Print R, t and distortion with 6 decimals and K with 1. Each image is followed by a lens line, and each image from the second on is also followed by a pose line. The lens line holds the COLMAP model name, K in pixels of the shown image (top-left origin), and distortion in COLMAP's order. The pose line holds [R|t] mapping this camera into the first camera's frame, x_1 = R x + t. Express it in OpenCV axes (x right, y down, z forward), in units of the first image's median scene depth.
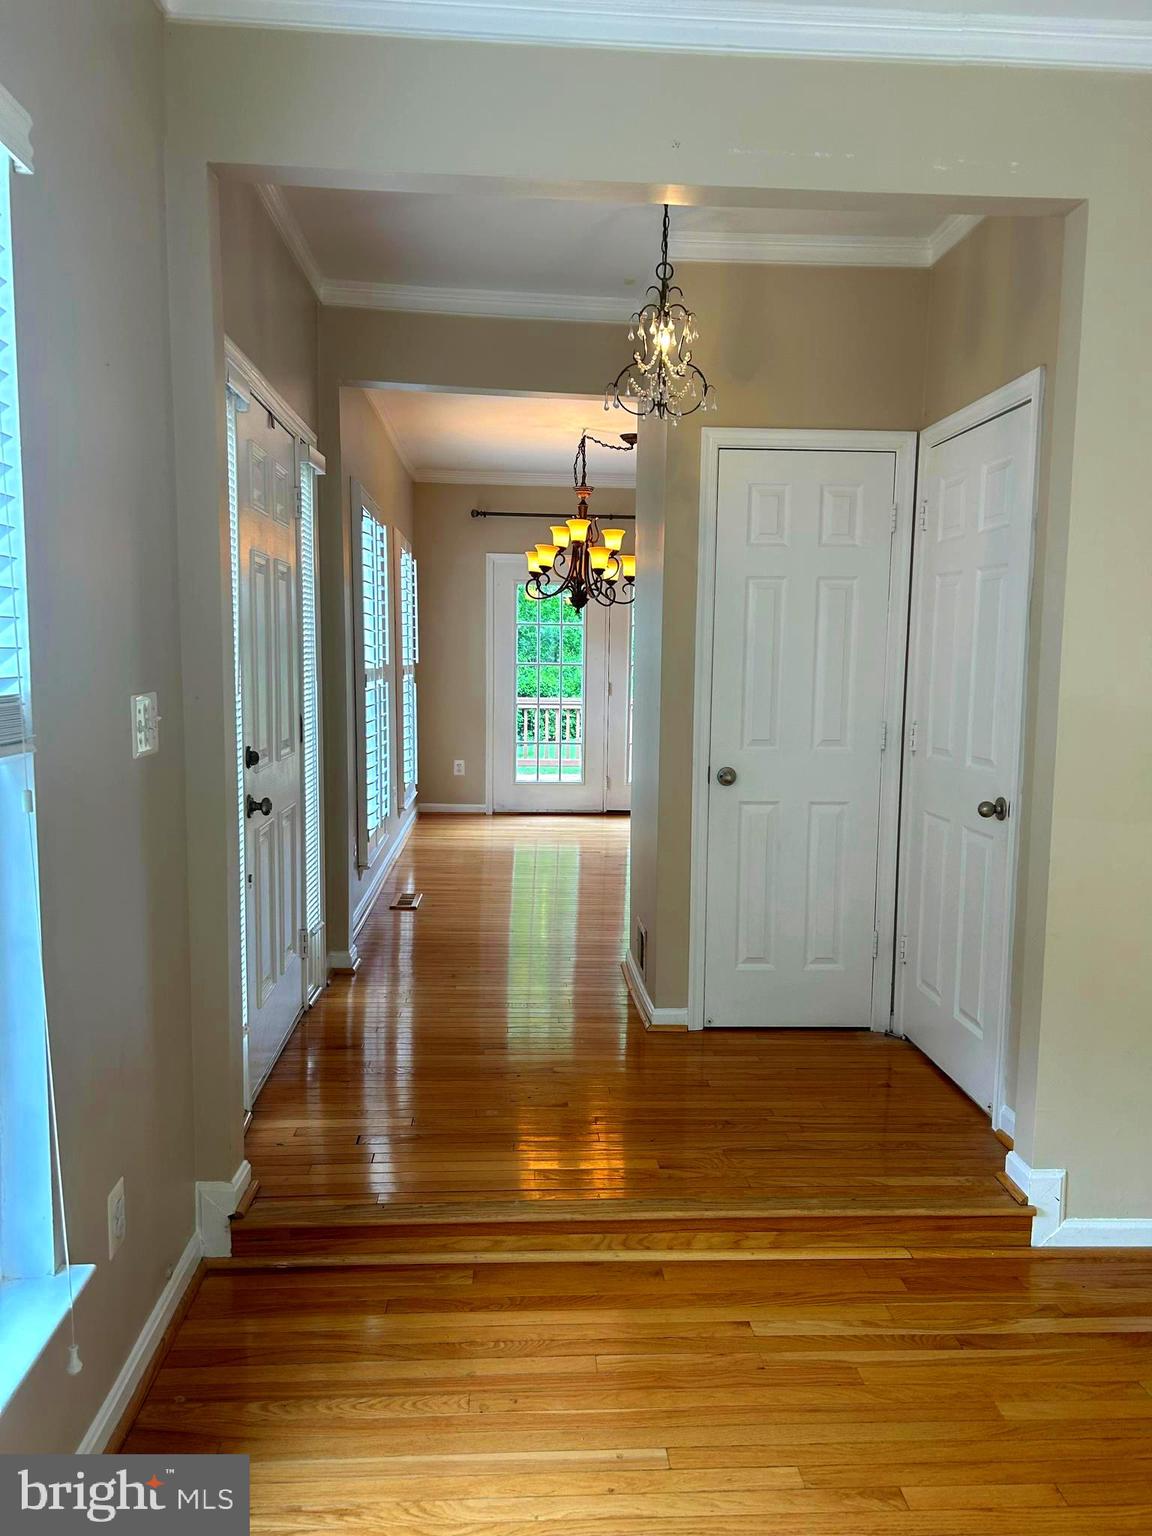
lens RADIAL K [[1161.9, 0, 577.1], [0, 1161.9, 783.0], [0, 0, 1]] dist [0.085262, -0.208353]
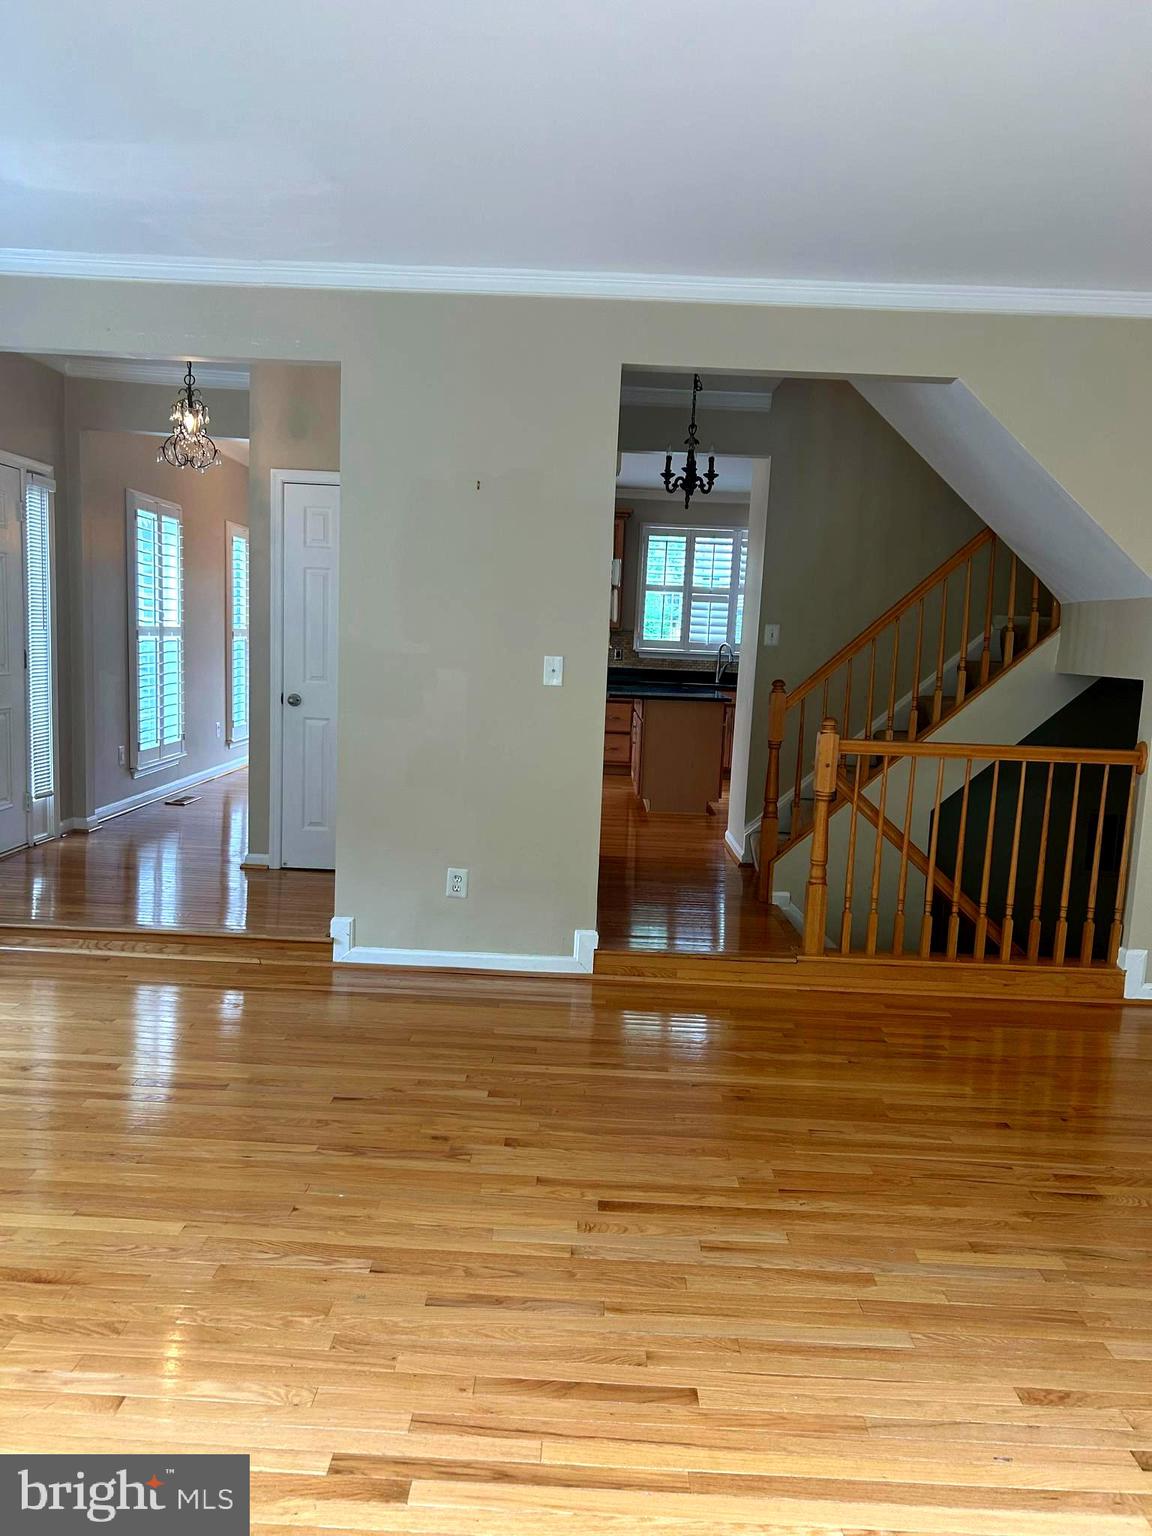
lens RADIAL K [[1161.9, 0, 577.1], [0, 1161.9, 783.0], [0, 0, 1]] dist [0.085262, -0.208353]
pose [[0.997347, 0.037083, -0.062641, 0.733626], [-0.036206, 0.999231, 0.015076, 0.081210], [0.063152, -0.012768, 0.997922, -0.602945]]
